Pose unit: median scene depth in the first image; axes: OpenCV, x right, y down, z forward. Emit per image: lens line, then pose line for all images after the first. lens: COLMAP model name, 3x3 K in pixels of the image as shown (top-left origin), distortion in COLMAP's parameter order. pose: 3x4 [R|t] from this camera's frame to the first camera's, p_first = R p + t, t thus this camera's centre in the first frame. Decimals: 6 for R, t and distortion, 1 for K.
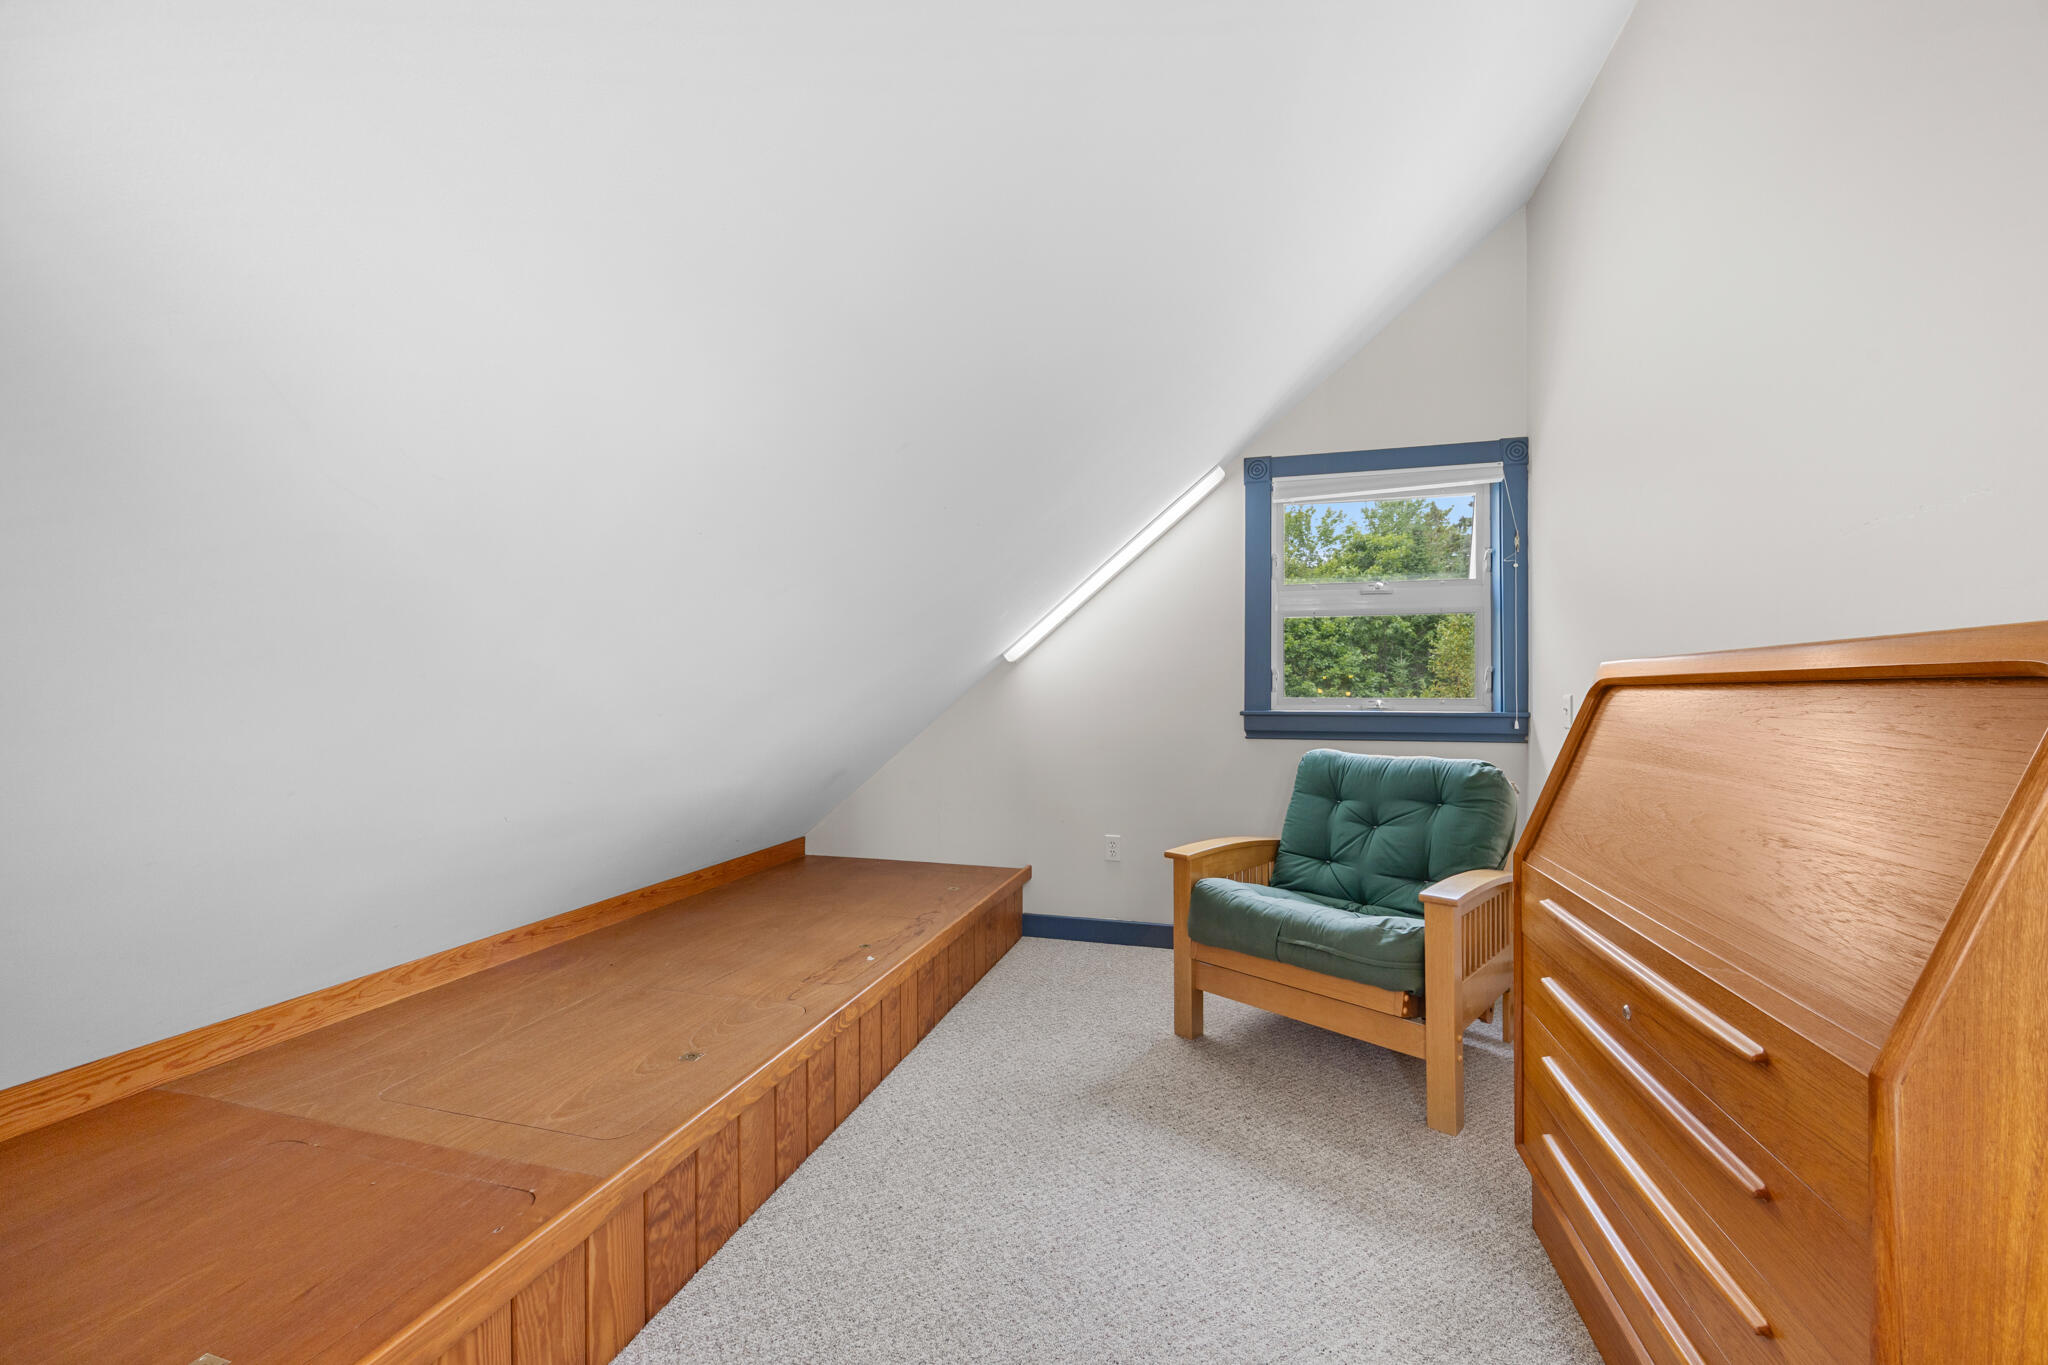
lens RADIAL K [[794.8, 0, 1036.5], [0, 794.8, 666.9], [0, 0, 1]] dist [-0.000750, 0.000076]
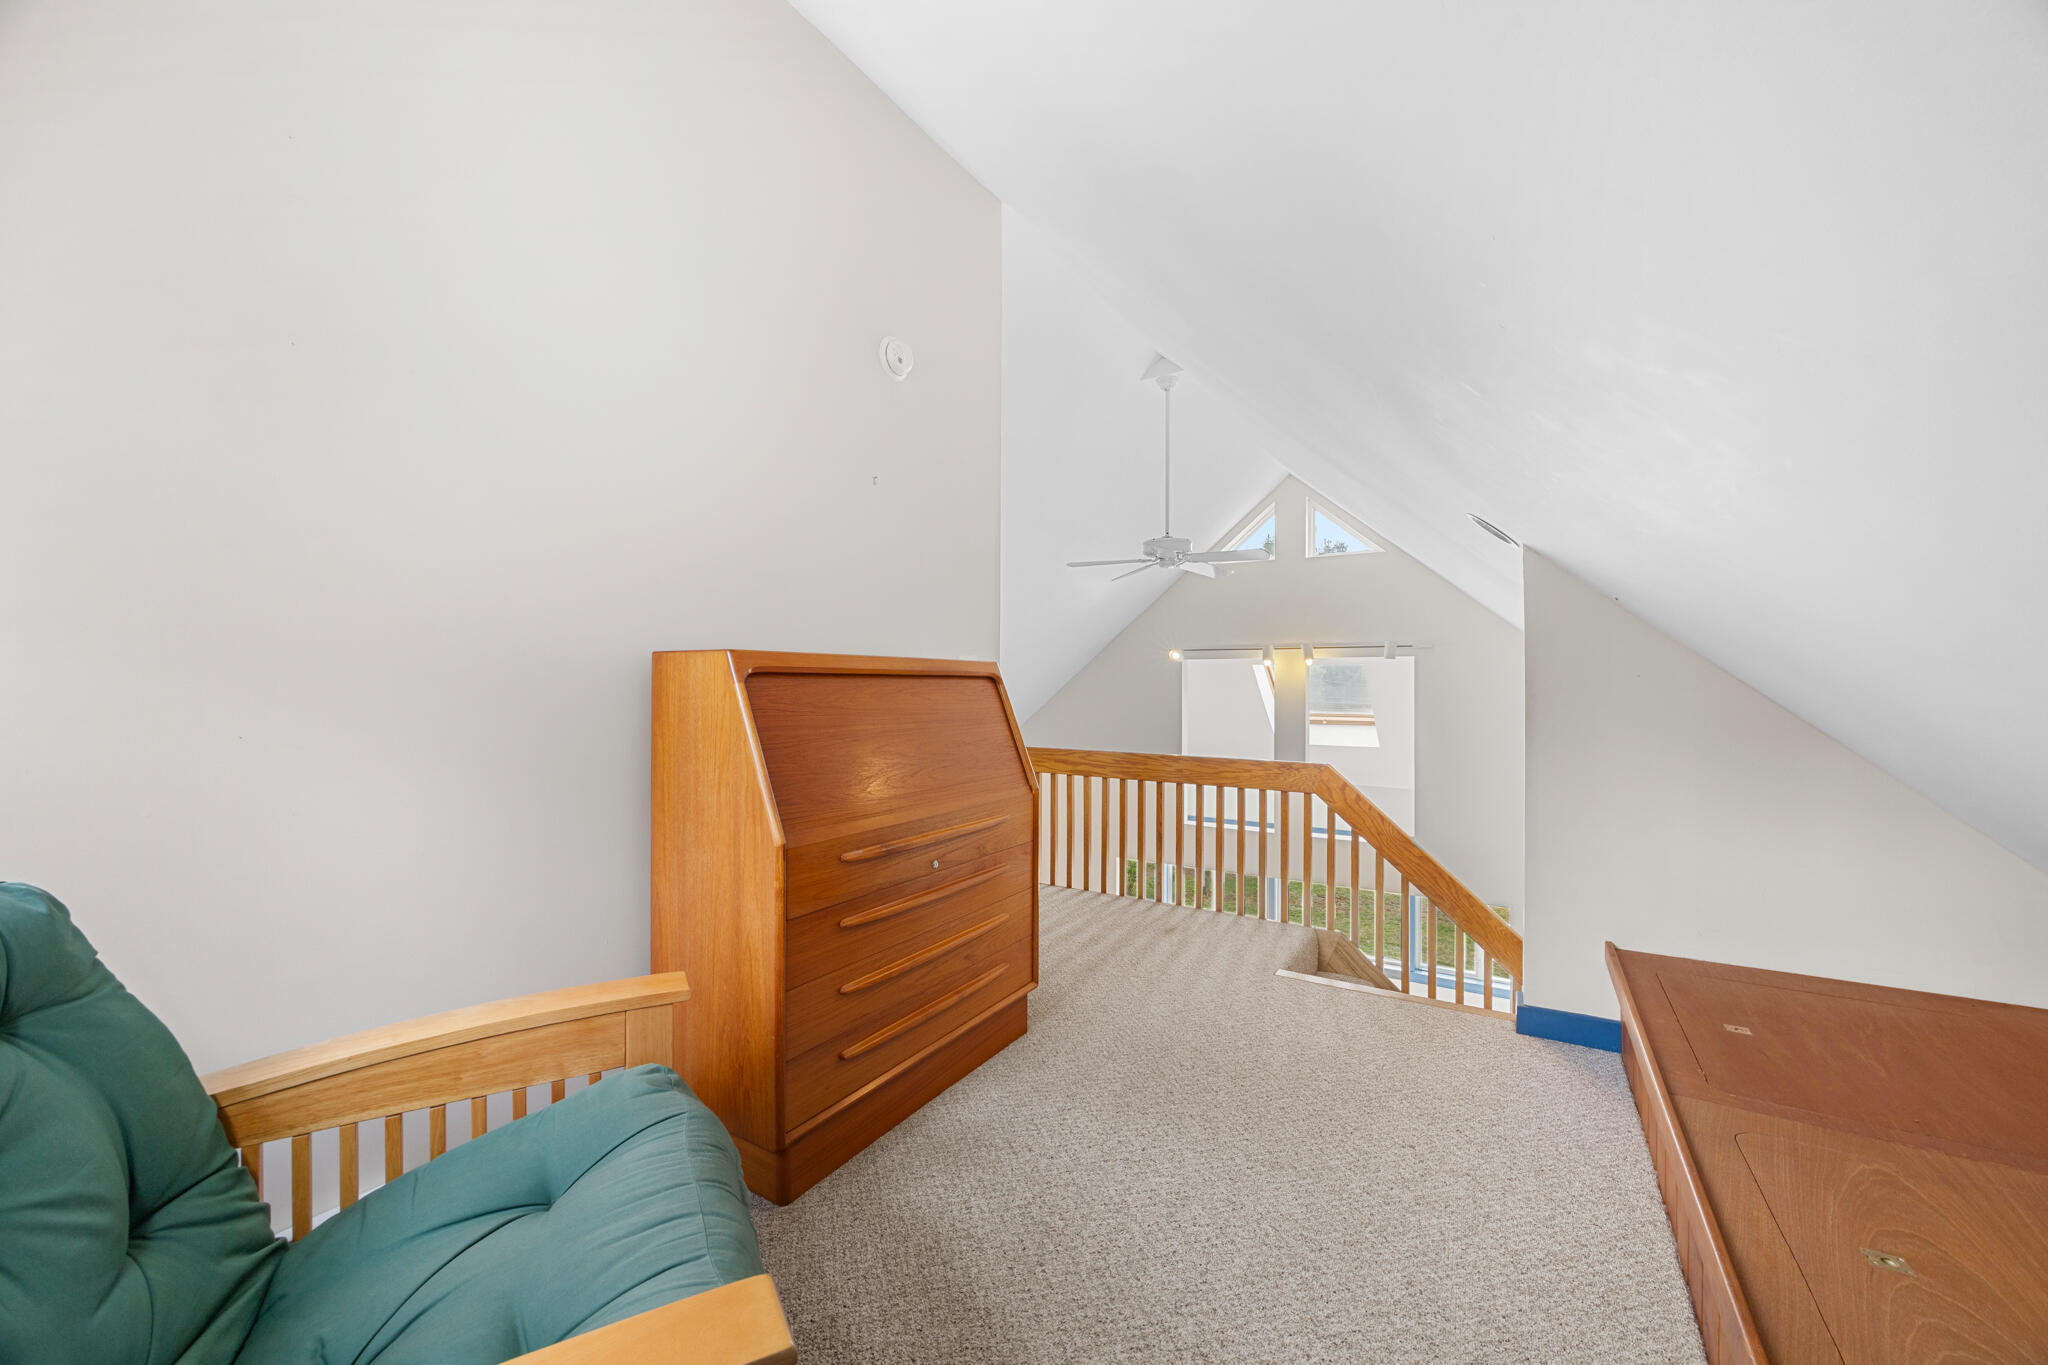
lens RADIAL K [[794.8, 0, 1036.5], [0, 794.8, 666.9], [0, 0, 1]] dist [-0.000750, 0.000076]
pose [[-0.962182, 0.001054, 0.272407, 0.041568], [-0.007128, 0.999553, -0.029044, 0.045772], [-0.272315, -0.029887, -0.961744, 1.959658]]
